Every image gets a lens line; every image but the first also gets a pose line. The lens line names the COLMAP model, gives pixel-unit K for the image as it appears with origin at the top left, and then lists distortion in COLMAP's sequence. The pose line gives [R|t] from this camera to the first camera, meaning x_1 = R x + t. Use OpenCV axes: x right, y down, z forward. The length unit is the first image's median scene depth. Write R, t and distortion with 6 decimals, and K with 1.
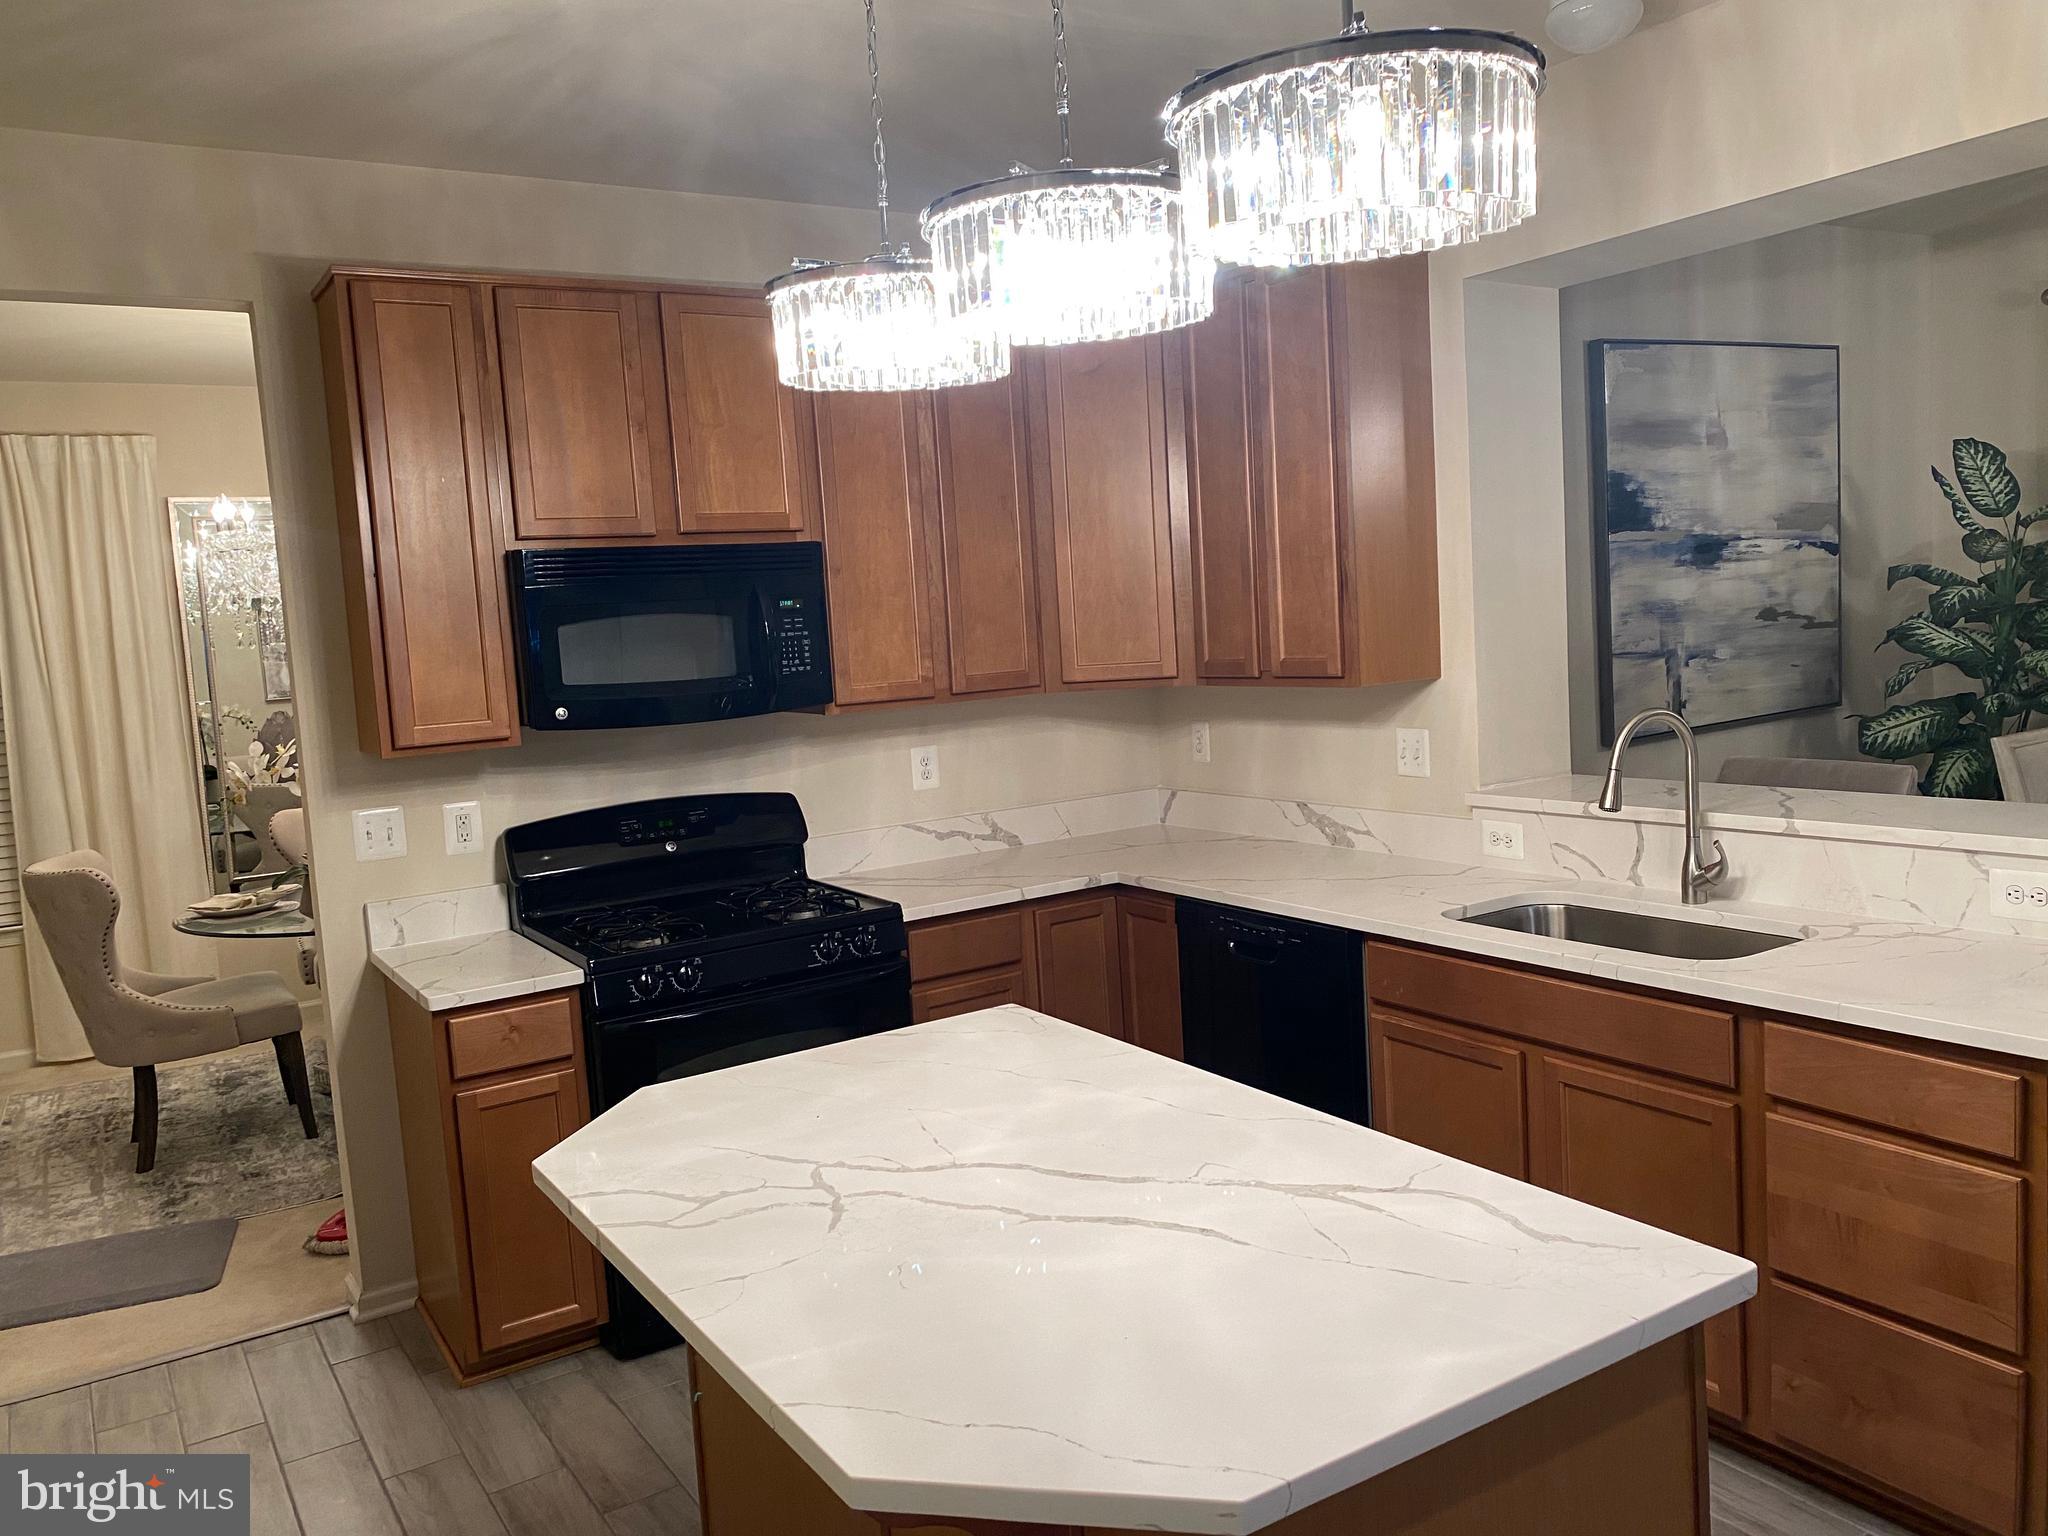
lens RADIAL K [[1553.4, 0, 1026.3], [0, 1553.4, 759.4], [0, 0, 1]] dist [0.031338, -0.023804]
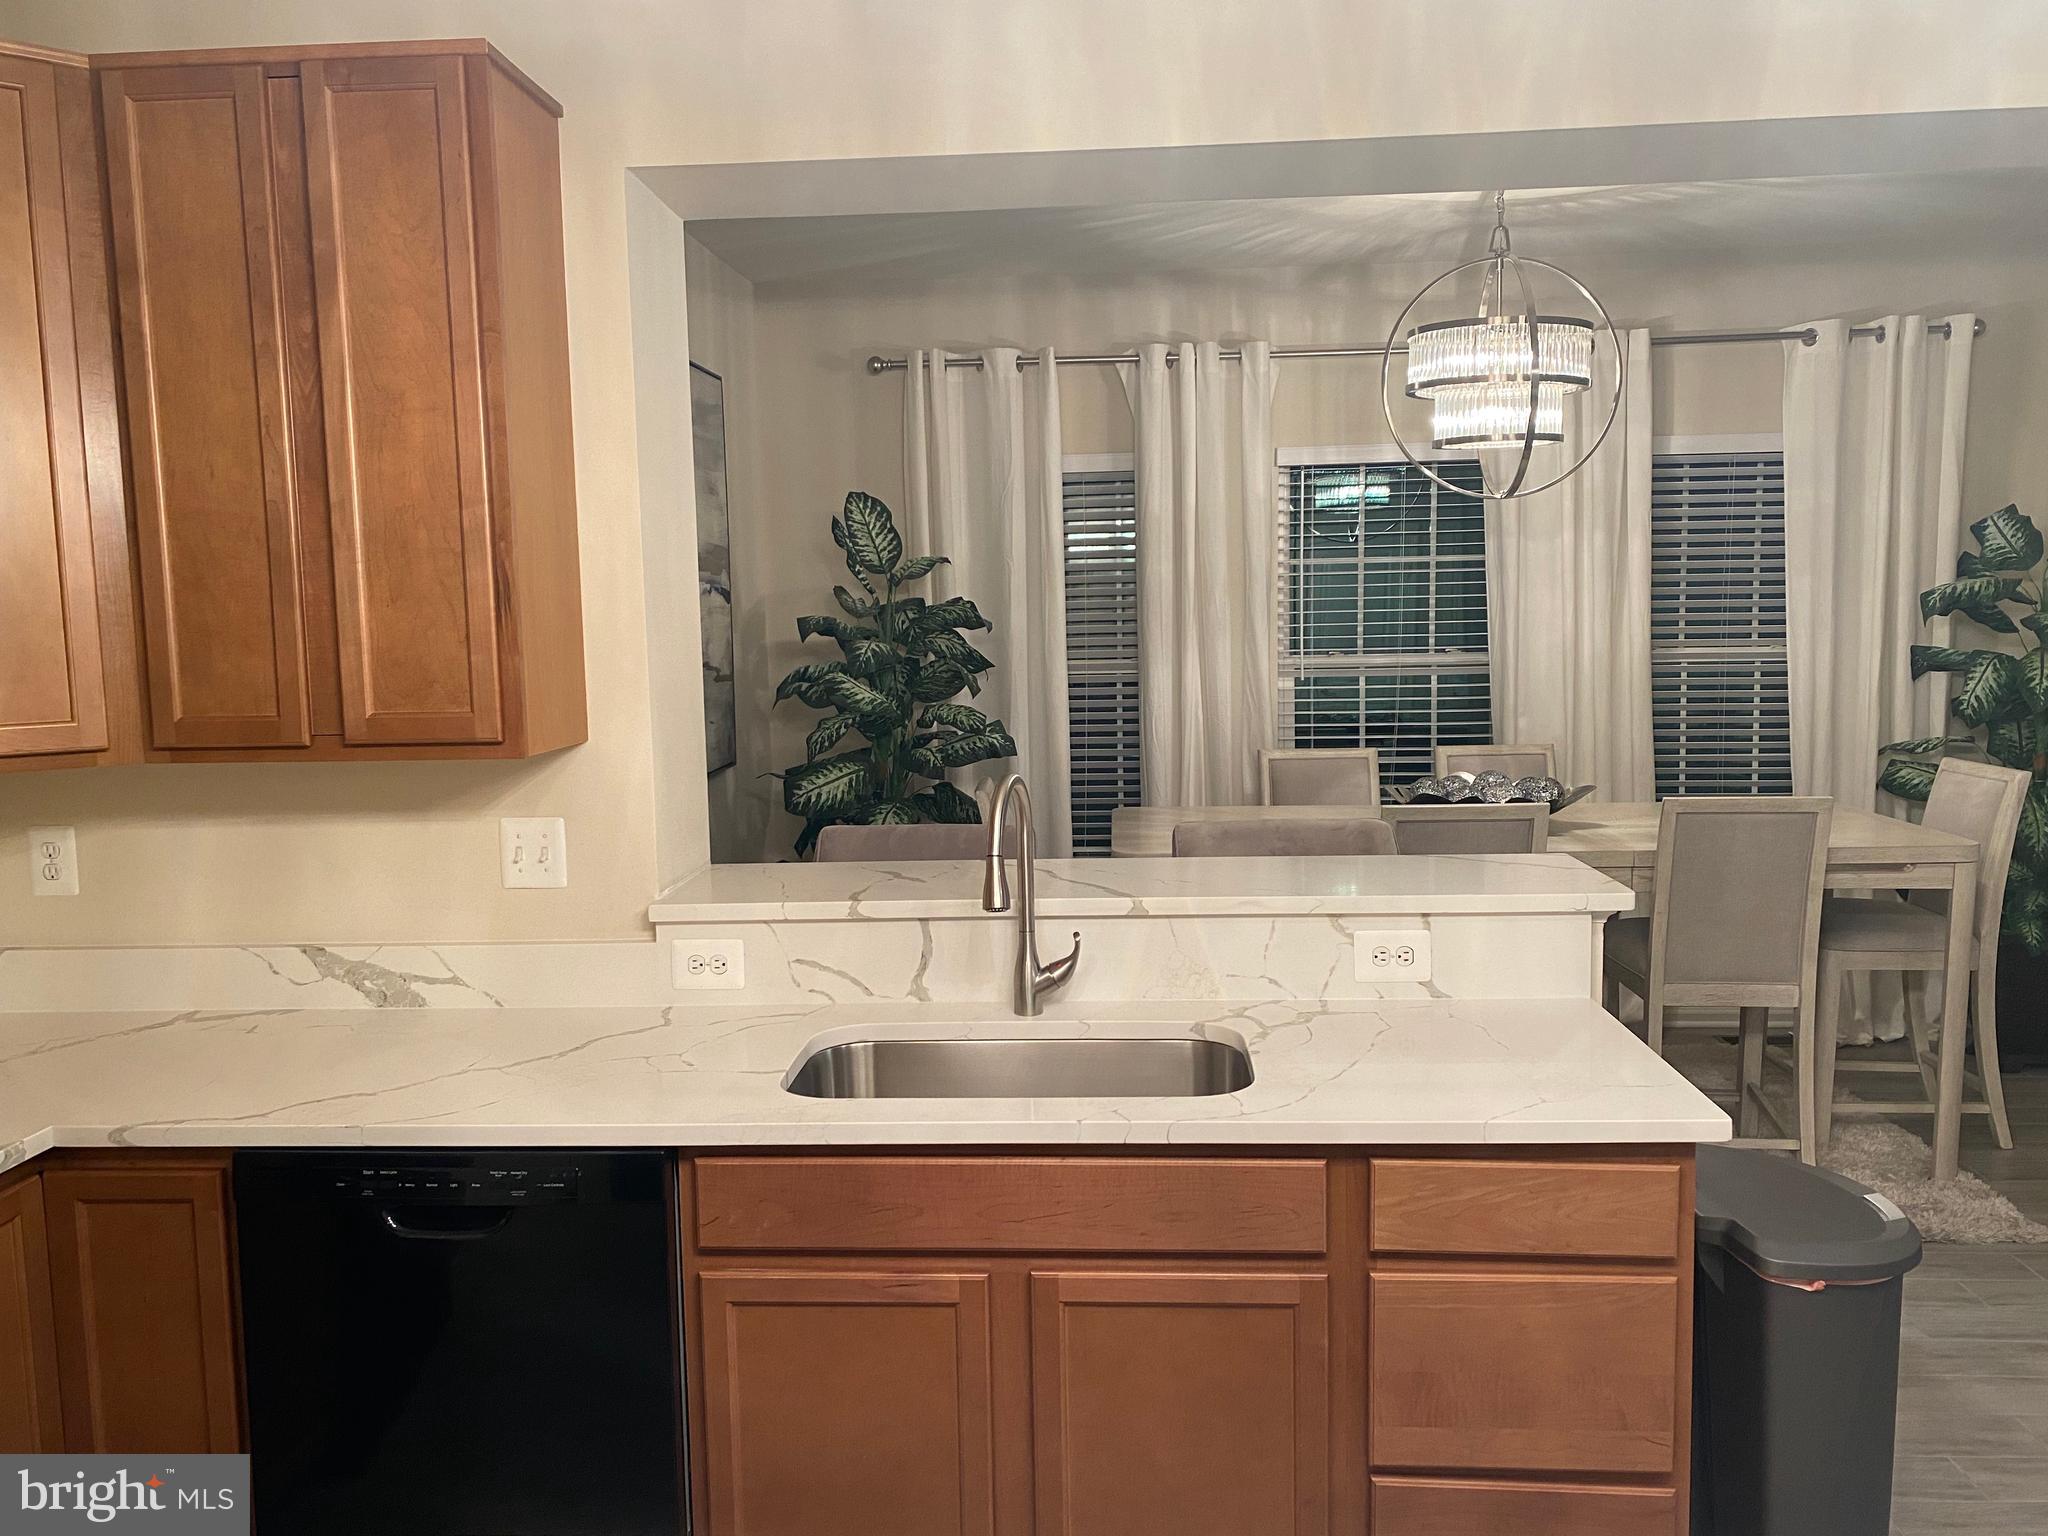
lens RADIAL K [[1553.4, 0, 1026.3], [0, 1553.4, 759.4], [0, 0, 1]] dist [0.031338, -0.023804]
pose [[0.592695, -0.030027, 0.804867, -0.160299], [0.062613, 0.997998, -0.008876, -0.024060], [-0.802990, 0.055656, 0.593389, 0.403013]]
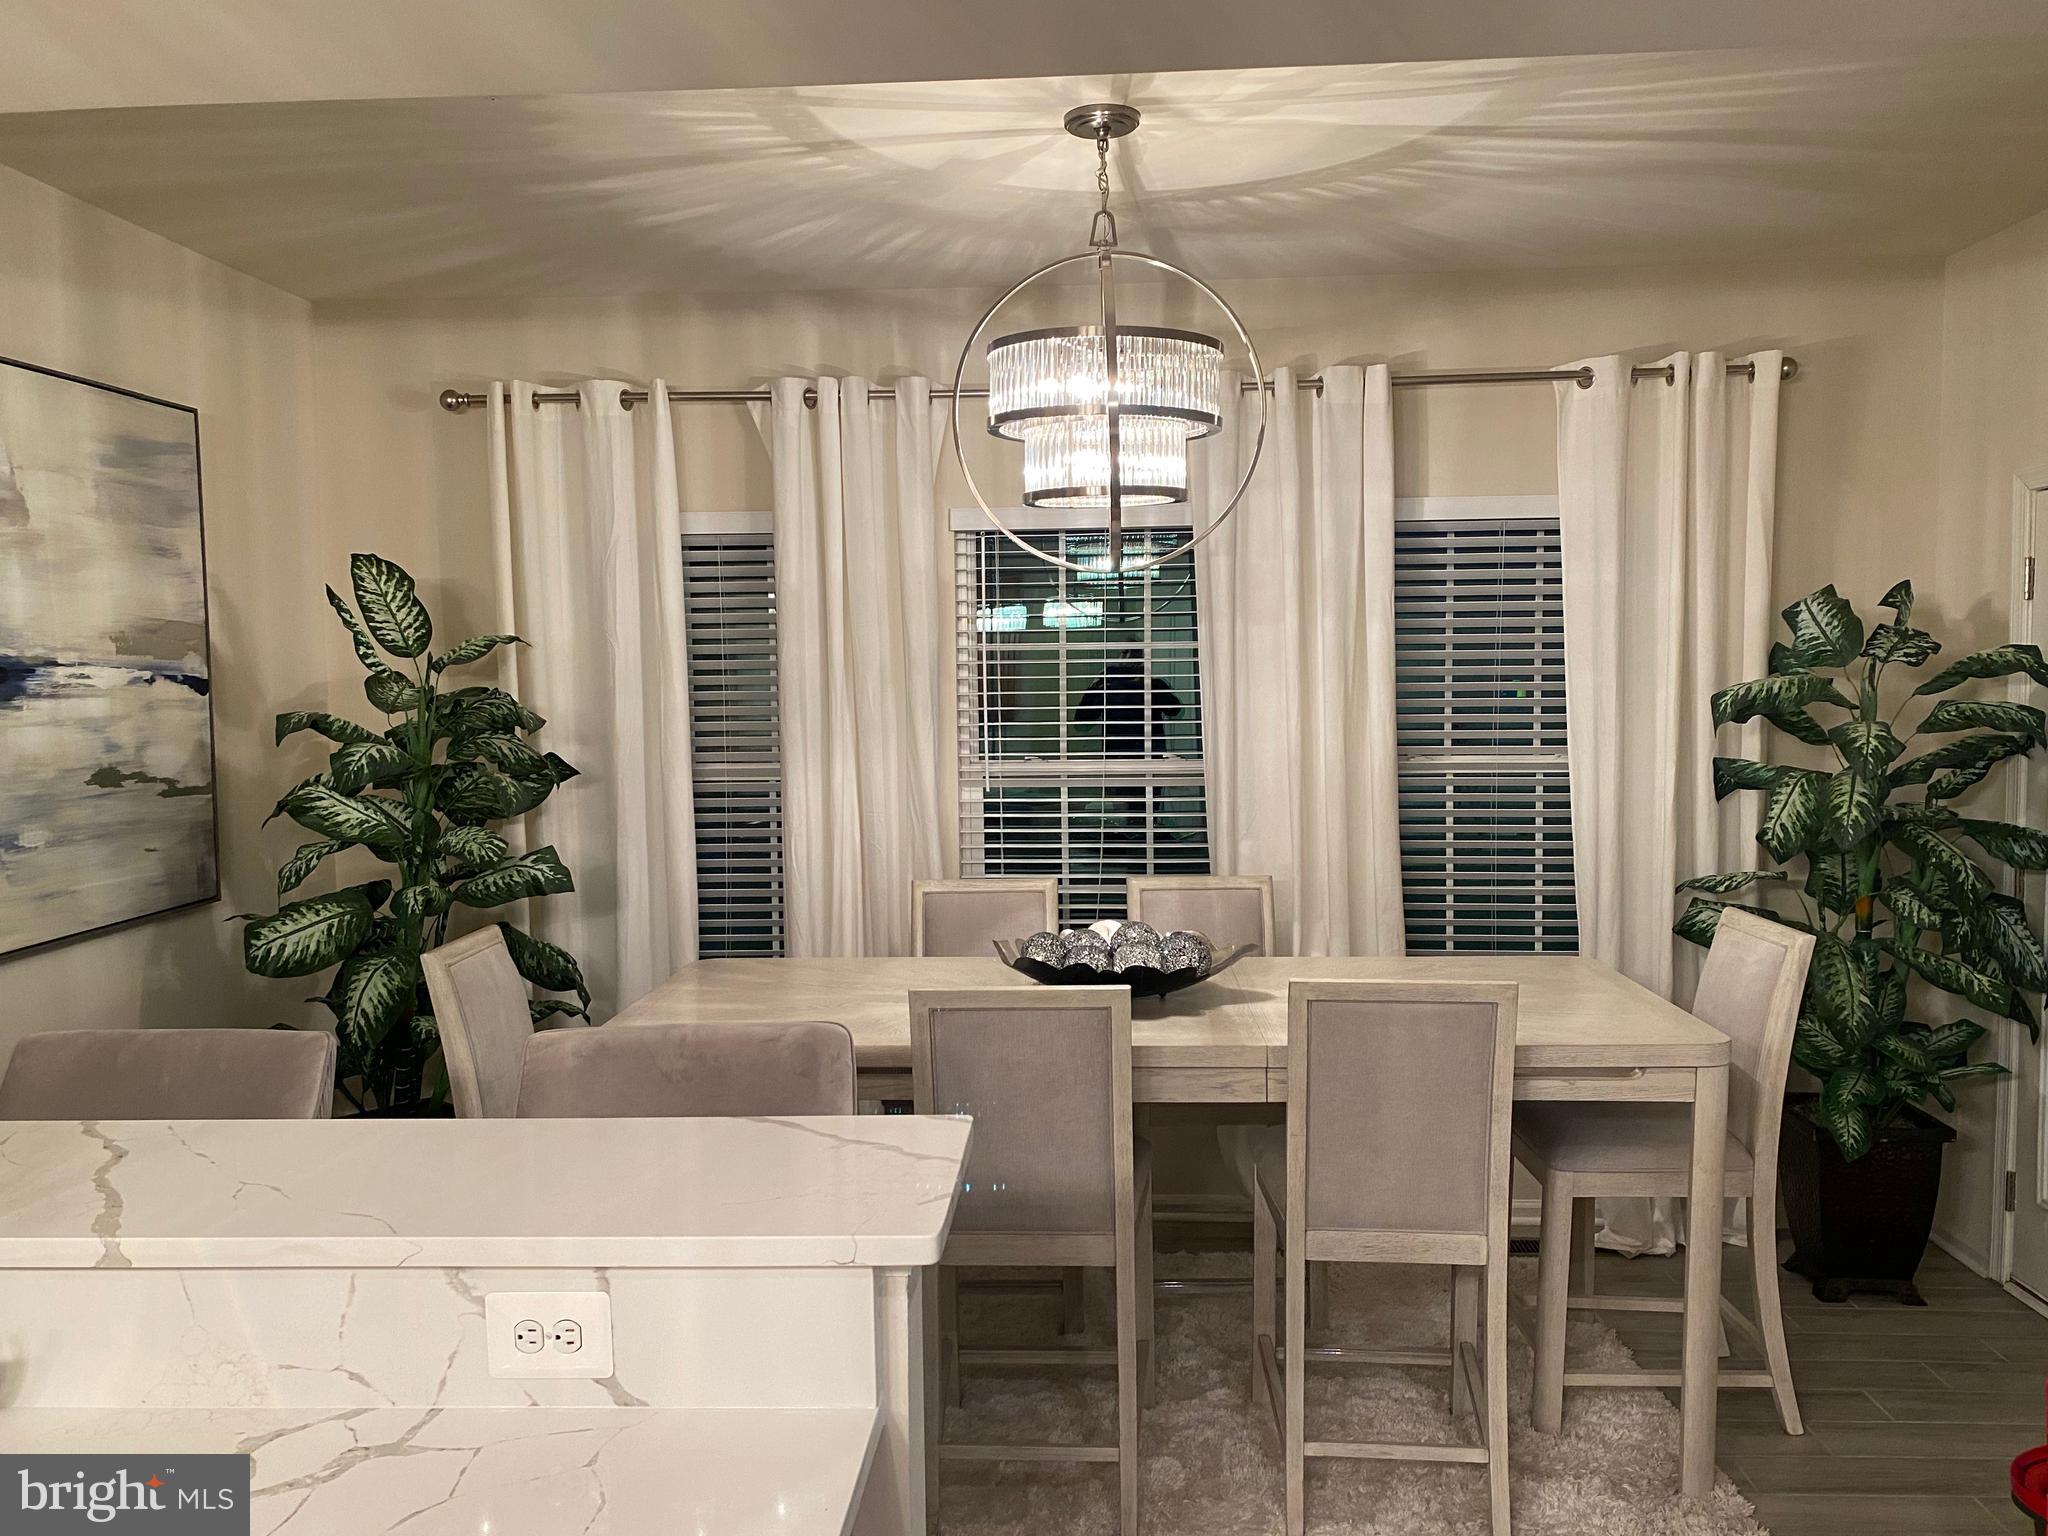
lens RADIAL K [[1567.1, 0, 1028.5], [0, 1567.1, 777.0], [0, 0, 1]] dist [0.019617, -0.000764]
pose [[0.581098, 0.001743, 0.813832, 0.184994], [0.056436, 0.997504, -0.042434, -0.051031], [-0.811875, 0.070587, 0.579549, 0.343435]]
